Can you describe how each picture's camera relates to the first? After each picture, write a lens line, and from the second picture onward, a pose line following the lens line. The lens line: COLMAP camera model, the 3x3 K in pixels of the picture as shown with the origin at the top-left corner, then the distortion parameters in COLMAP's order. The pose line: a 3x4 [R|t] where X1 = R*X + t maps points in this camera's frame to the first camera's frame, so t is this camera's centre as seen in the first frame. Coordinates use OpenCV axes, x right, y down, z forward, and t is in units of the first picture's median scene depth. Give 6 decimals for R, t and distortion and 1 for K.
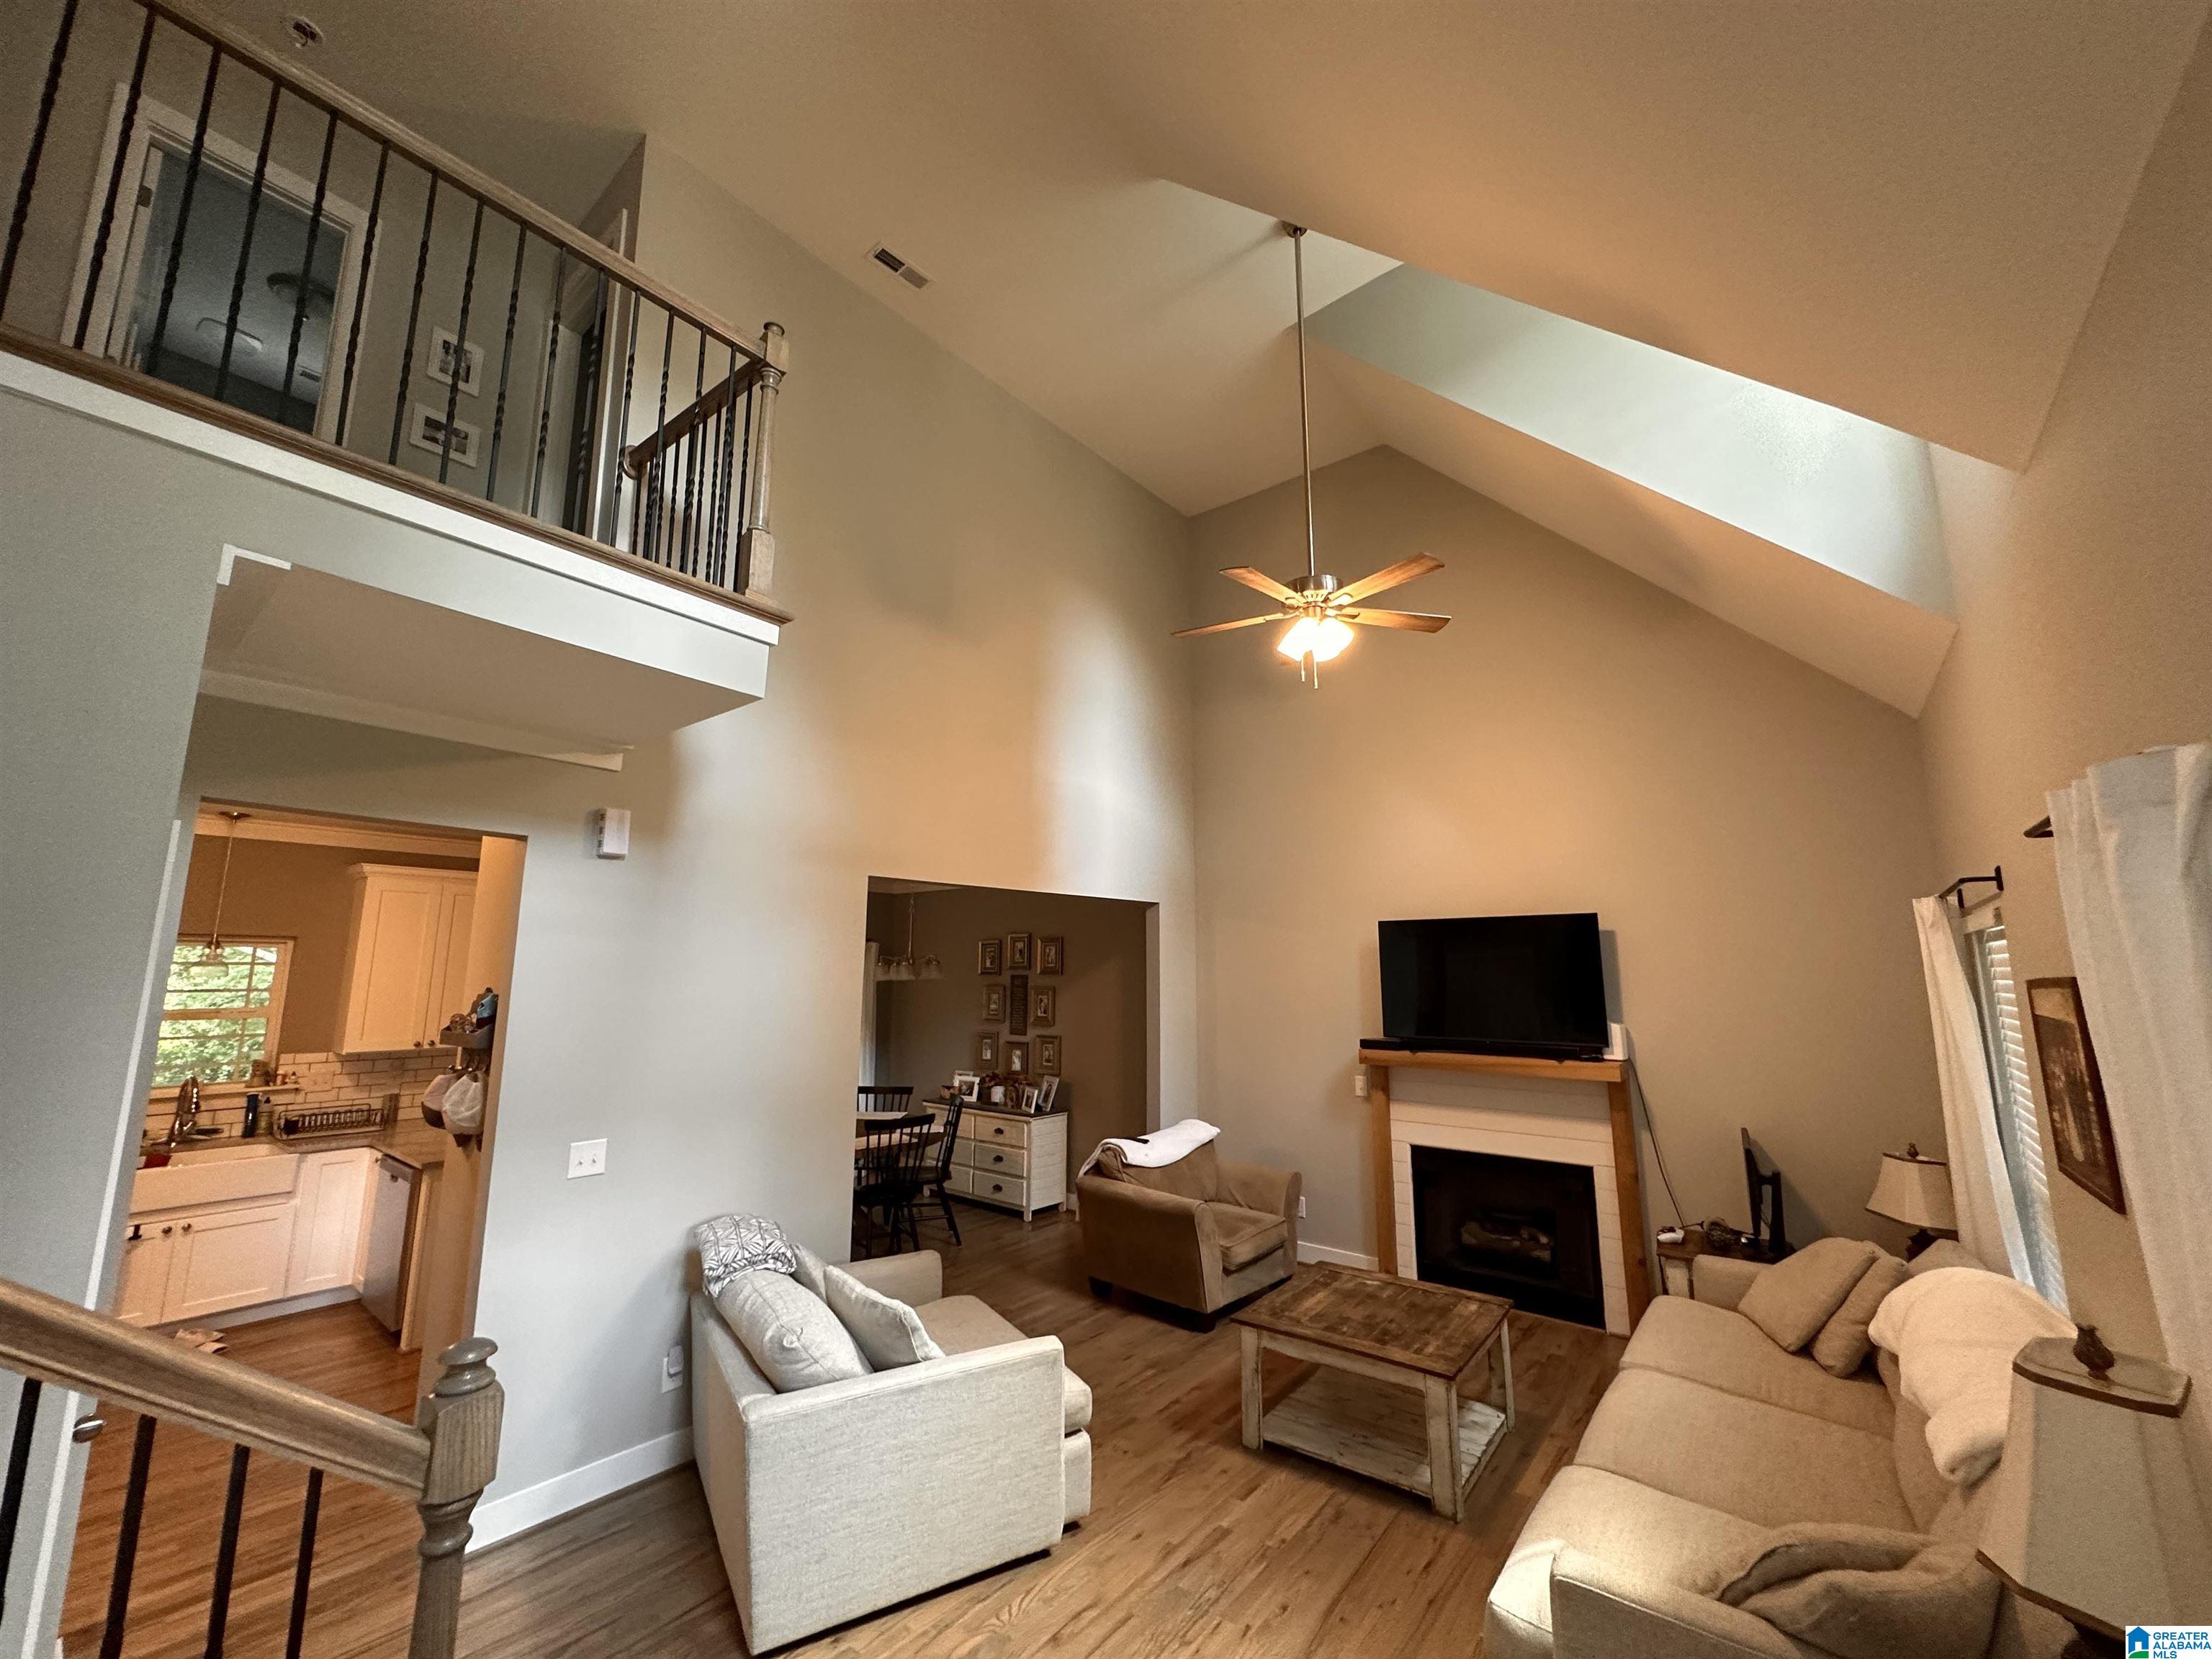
lens RADIAL K [[880.2, 0, 1109.1], [0, 880.2, 828.7], [0, 0, 1]] dist [-0.002766, 0.000669]
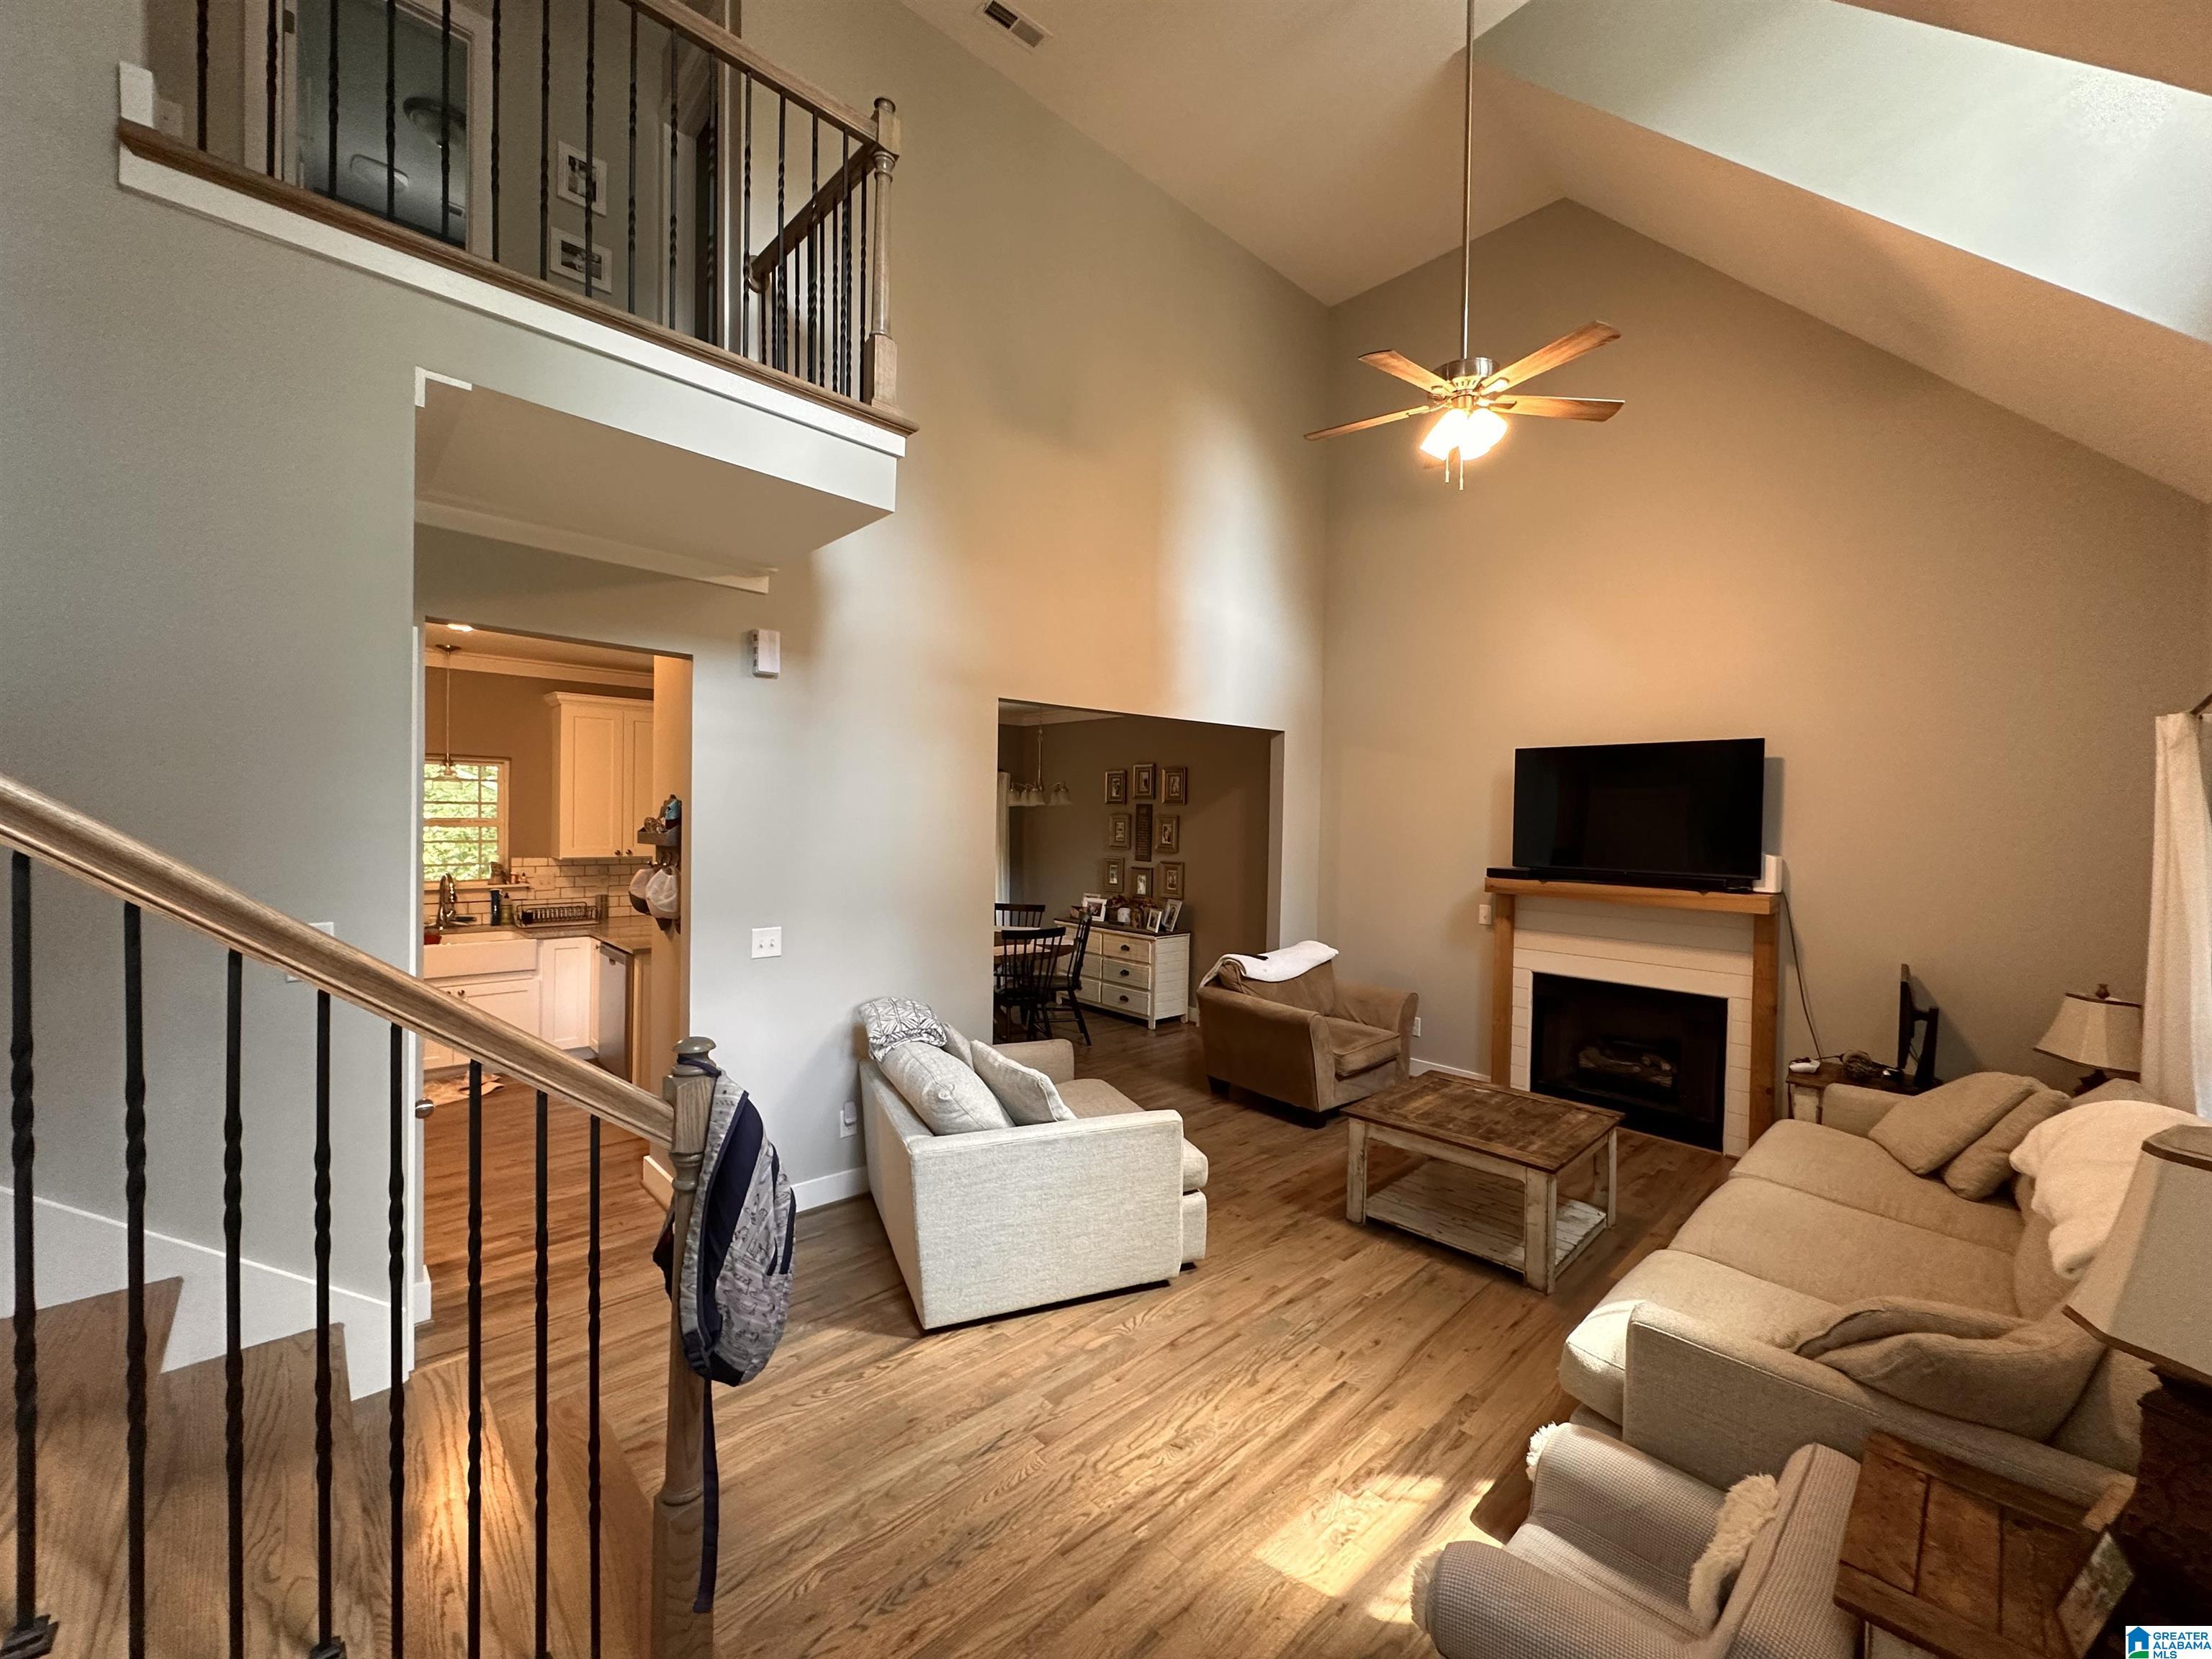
lens RADIAL K [[880.2, 0, 1109.1], [0, 880.2, 828.7], [0, 0, 1]] dist [-0.002766, 0.000669]
pose [[0.989868, 0.017857, -0.140864, 0.004931], [0.007336, 0.984303, 0.176332, 0.027829], [0.141802, -0.175579, 0.974199, -0.021562]]
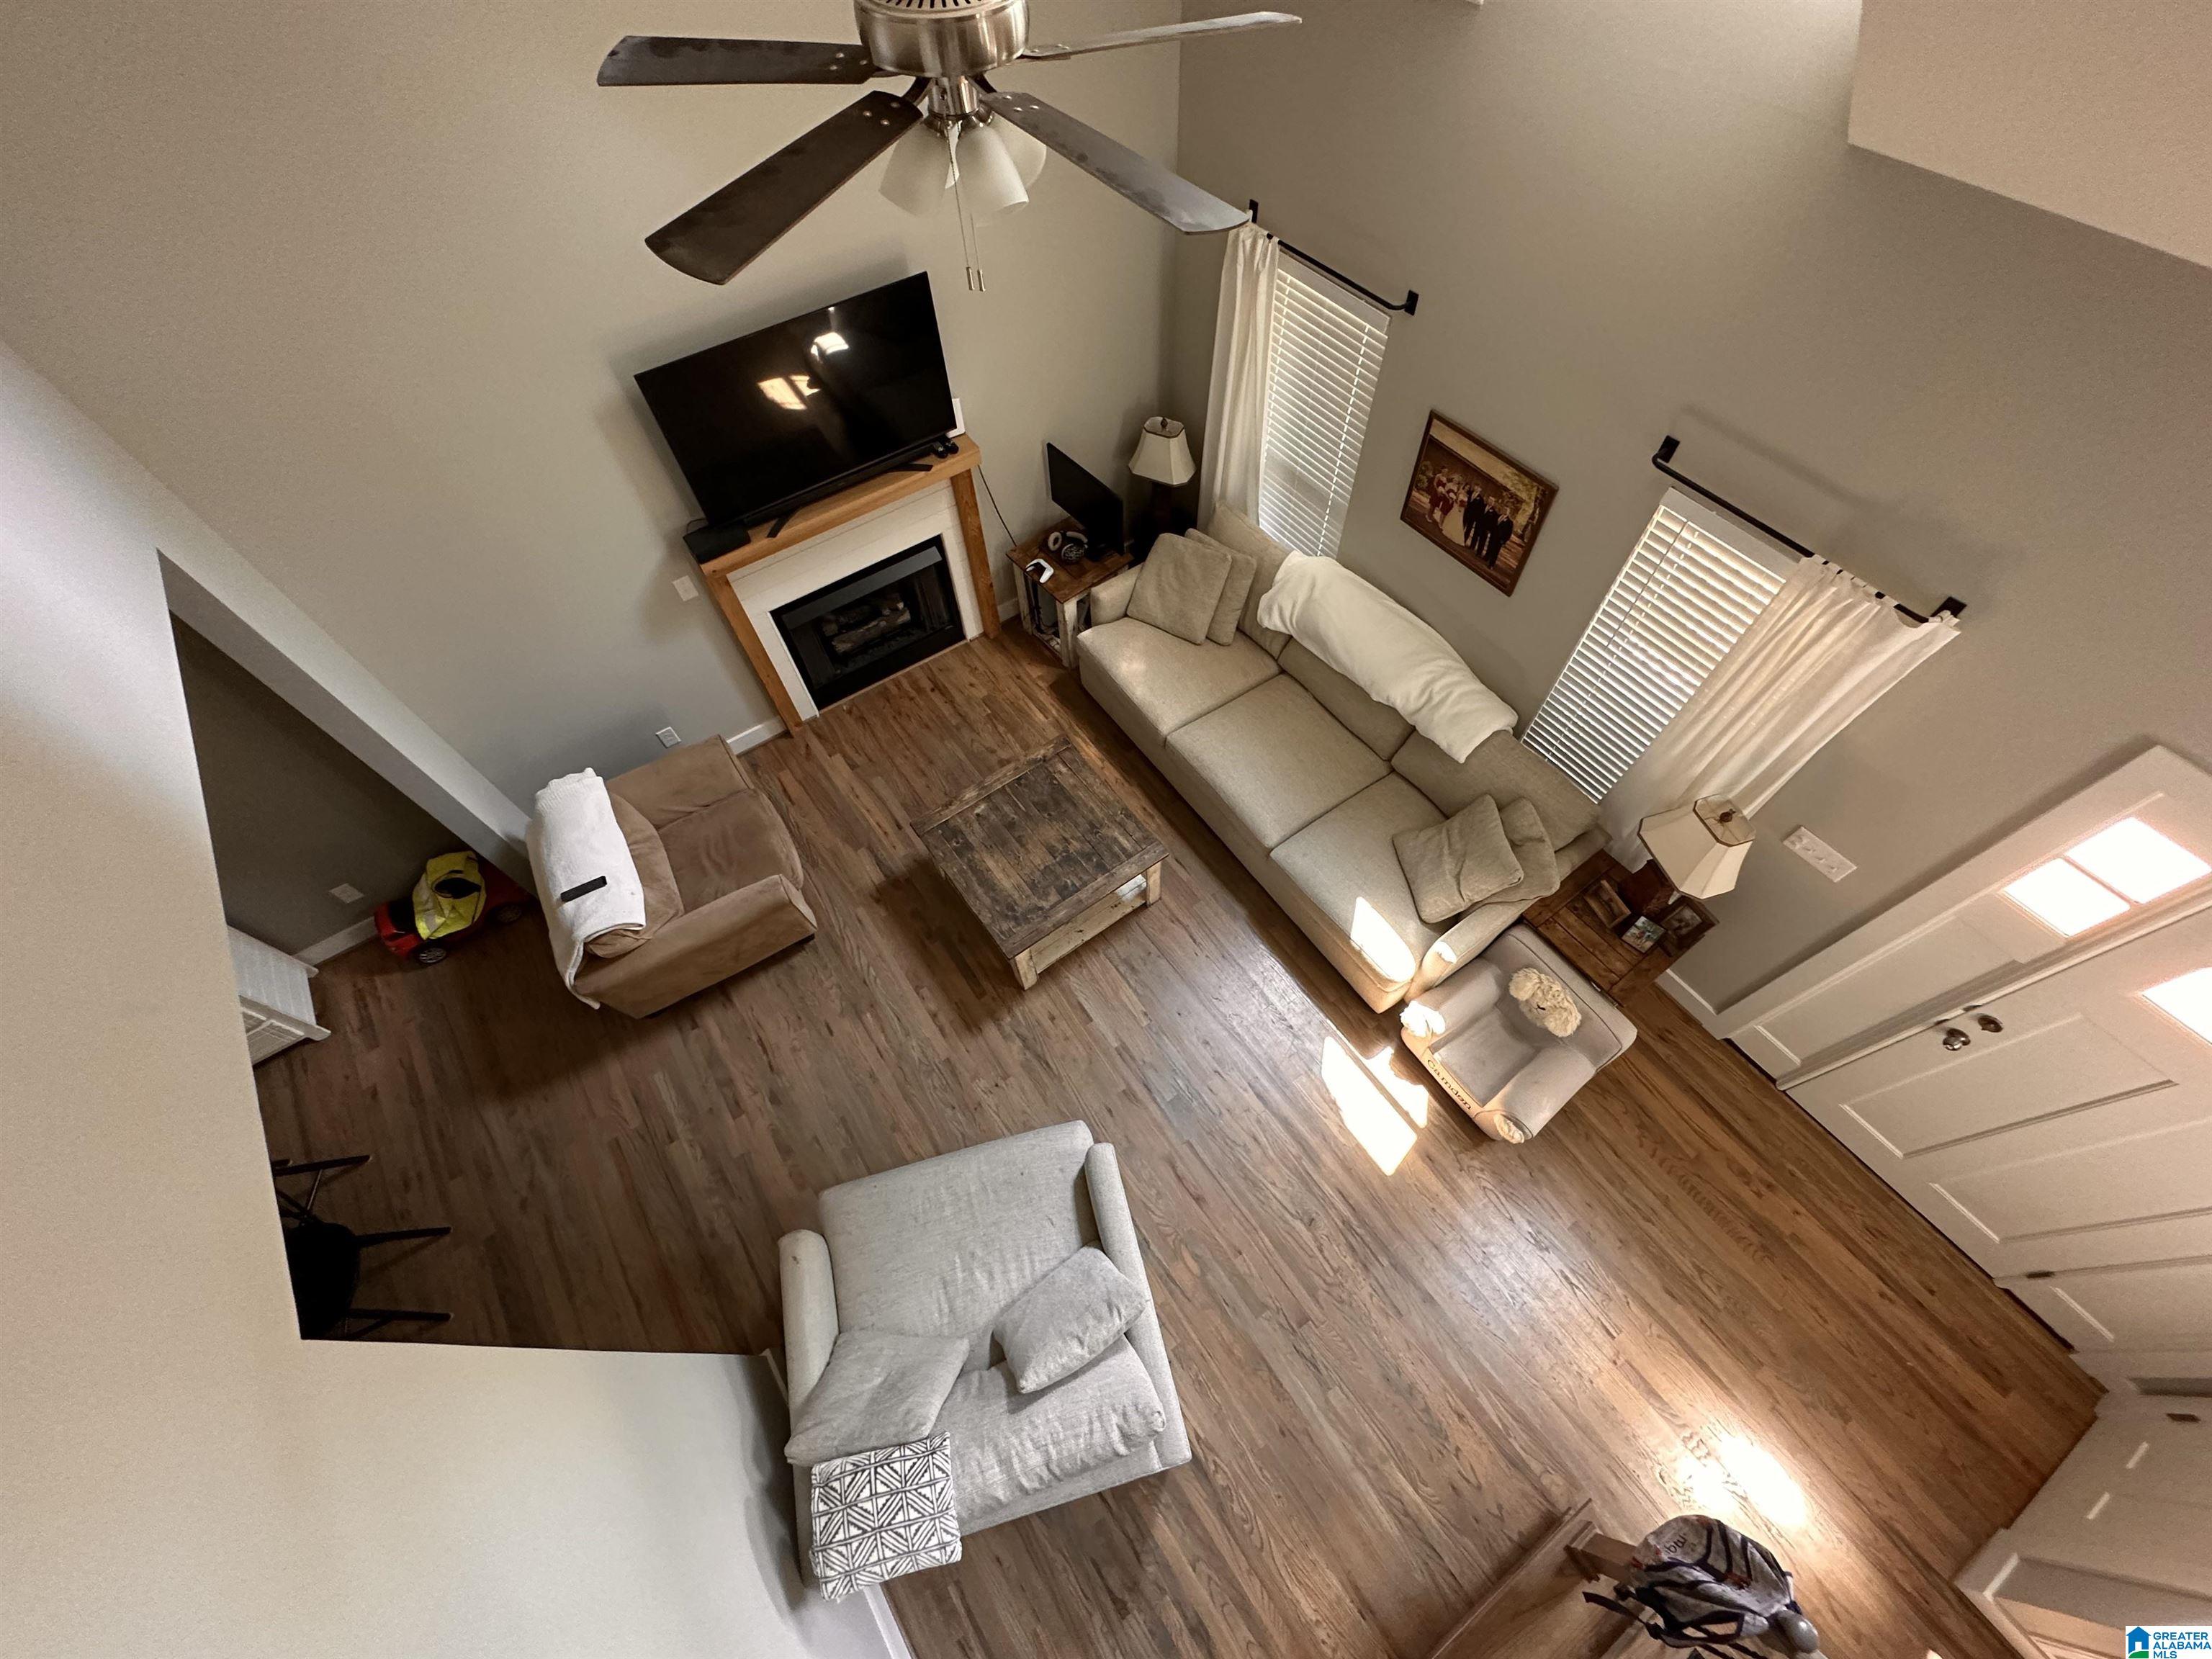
lens RADIAL K [[880.2, 0, 1109.1], [0, 880.2, 828.7], [0, 0, 1]] dist [-0.002766, 0.000669]
pose [[0.283407, -0.824135, 0.490389, -0.221400], [-0.123319, 0.475791, 0.870871, -0.467086], [-0.951038, -0.307285, 0.033211, 0.887549]]
